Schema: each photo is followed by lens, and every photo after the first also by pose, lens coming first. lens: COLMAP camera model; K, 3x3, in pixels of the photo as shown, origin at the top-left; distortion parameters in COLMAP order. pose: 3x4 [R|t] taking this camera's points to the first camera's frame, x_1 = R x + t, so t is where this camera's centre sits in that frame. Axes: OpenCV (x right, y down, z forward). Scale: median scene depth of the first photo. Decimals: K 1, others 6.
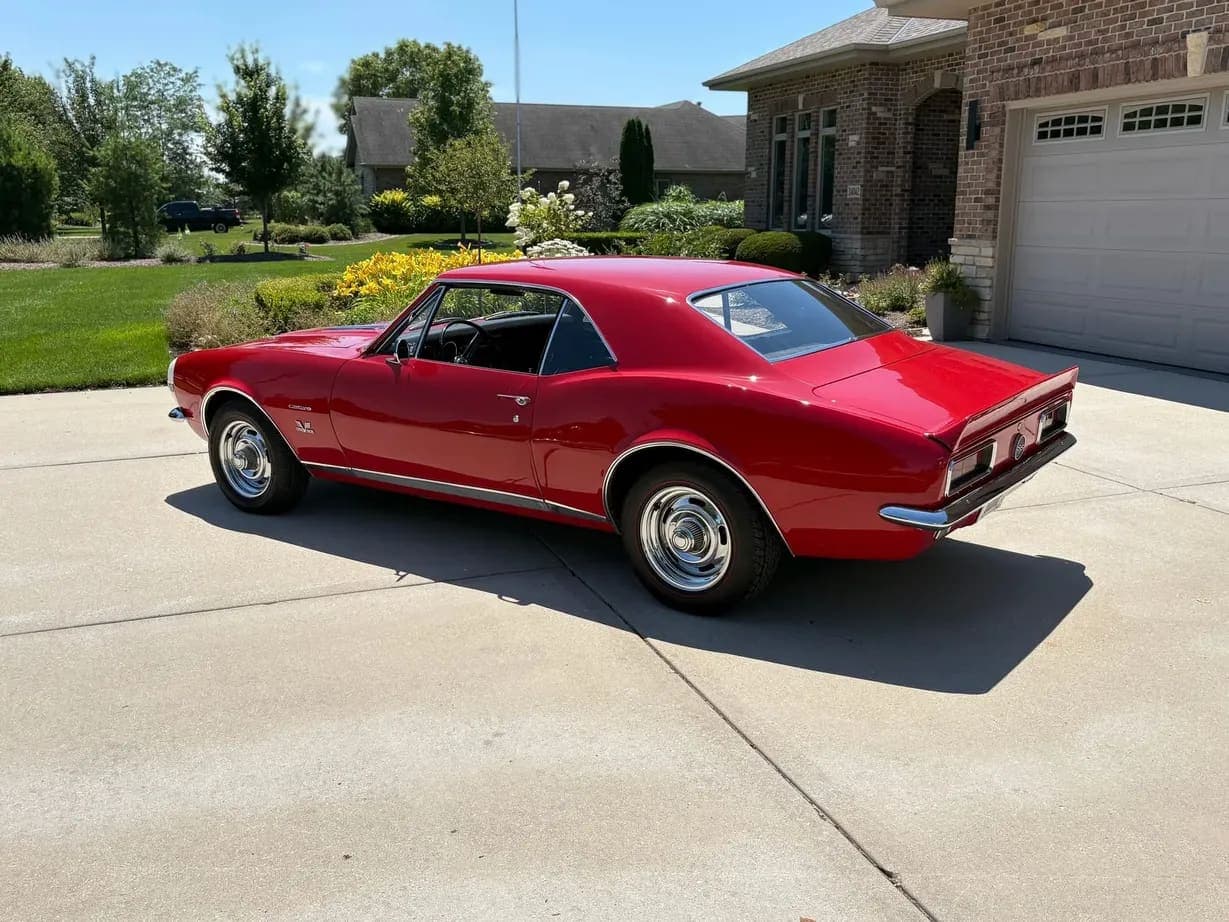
lens RADIAL K [[1088.9, 0, 617.6], [0, 1088.9, 470.9], [0, 0, 1]] dist [0.013295, 0.005319]
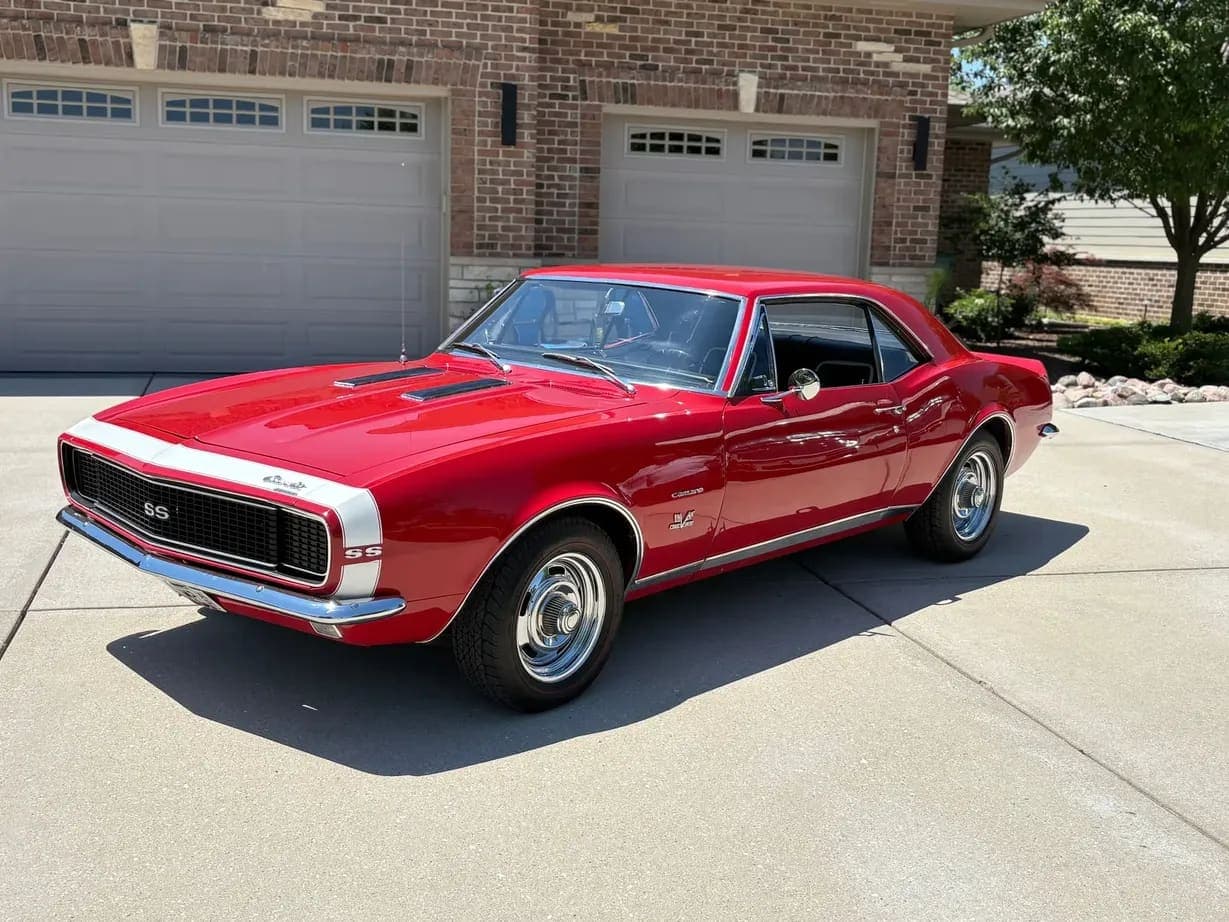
lens RADIAL K [[1312.3, 0, 594.9], [0, 1312.3, 471.3], [0, 0, 1]] dist [0.003979, 0.000000]
pose [[0.121546, -0.169192, 0.978060, -0.476481], [0.198485, 0.969606, 0.143064, -0.086316], [-0.972538, 0.176742, 0.151434, 0.407056]]
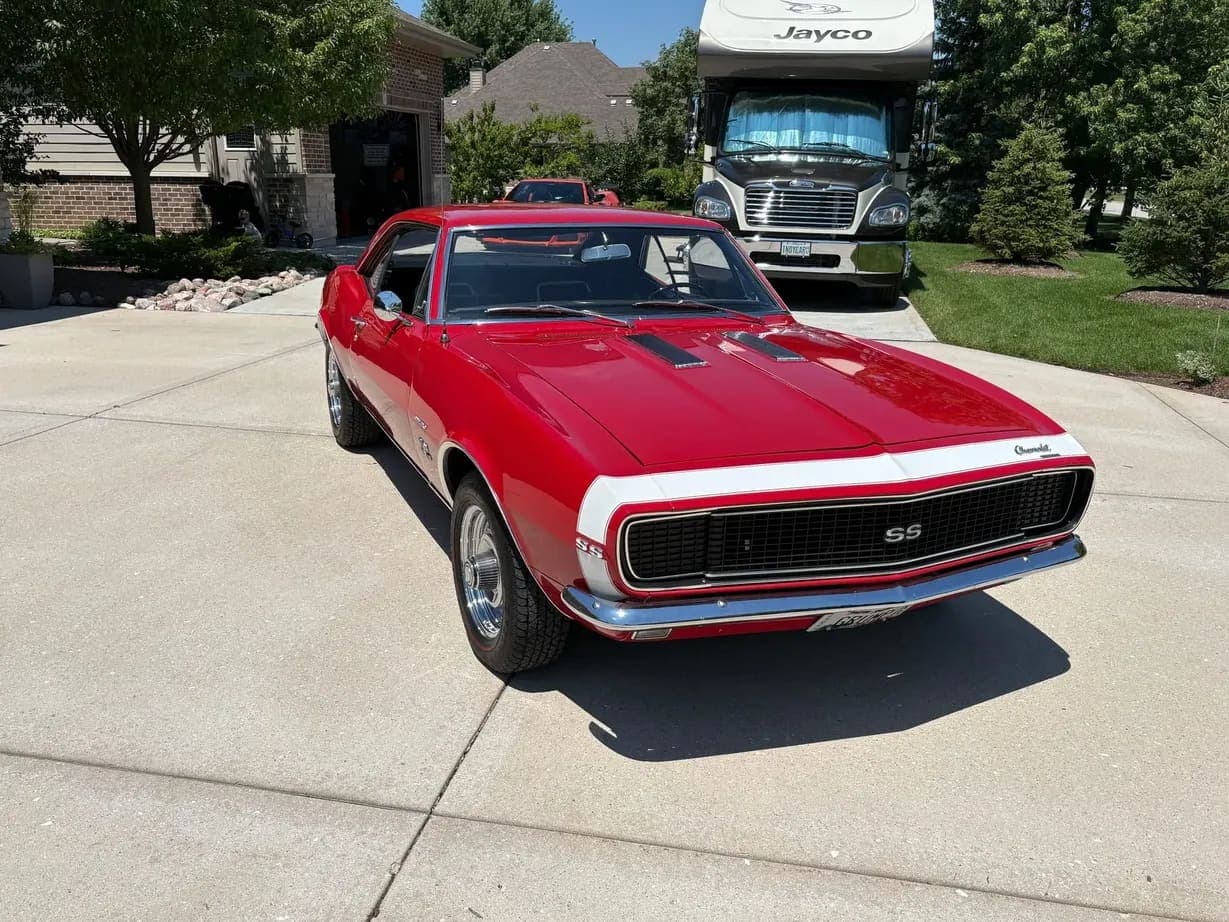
lens RADIAL K [[1018.4, 0, 606.3], [0, 1018.4, 463.6], [0, 0, 1]] dist [0.035072, -0.024534]
pose [[-0.839569, -0.152648, 0.521367, -0.247232], [0.120322, 0.883626, 0.452469, -0.165840], [-0.529761, 0.442611, -0.723498, 0.726667]]
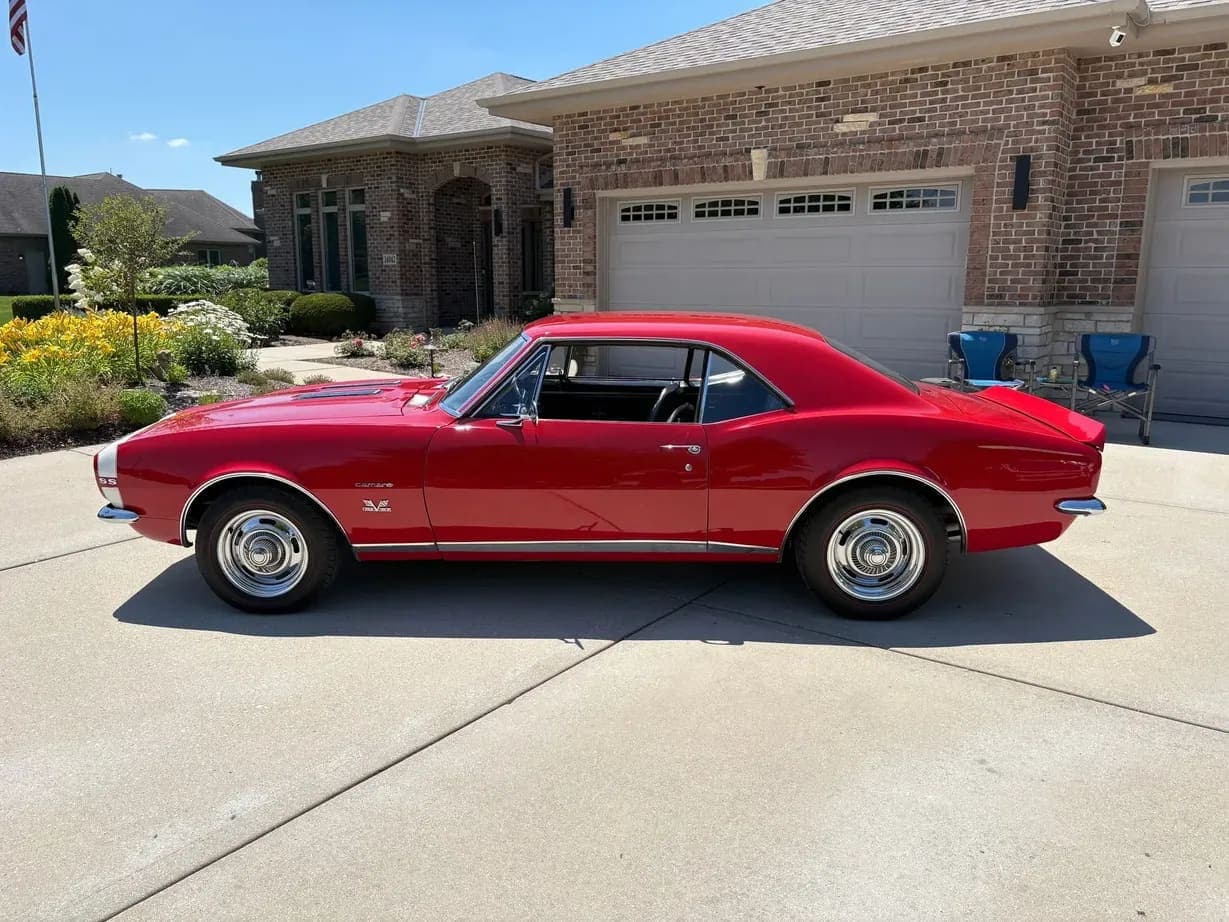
lens RADIAL K [[905.5, 0, 619.8], [0, 905.5, 460.5], [0, 0, 1]] dist [0.014643, -0.015107]
pose [[0.843402, -0.102498, 0.527415, -0.223528], [0.121002, 0.992652, -0.000585, -0.022955], [-0.523480, 0.064312, 0.849608, 0.114003]]
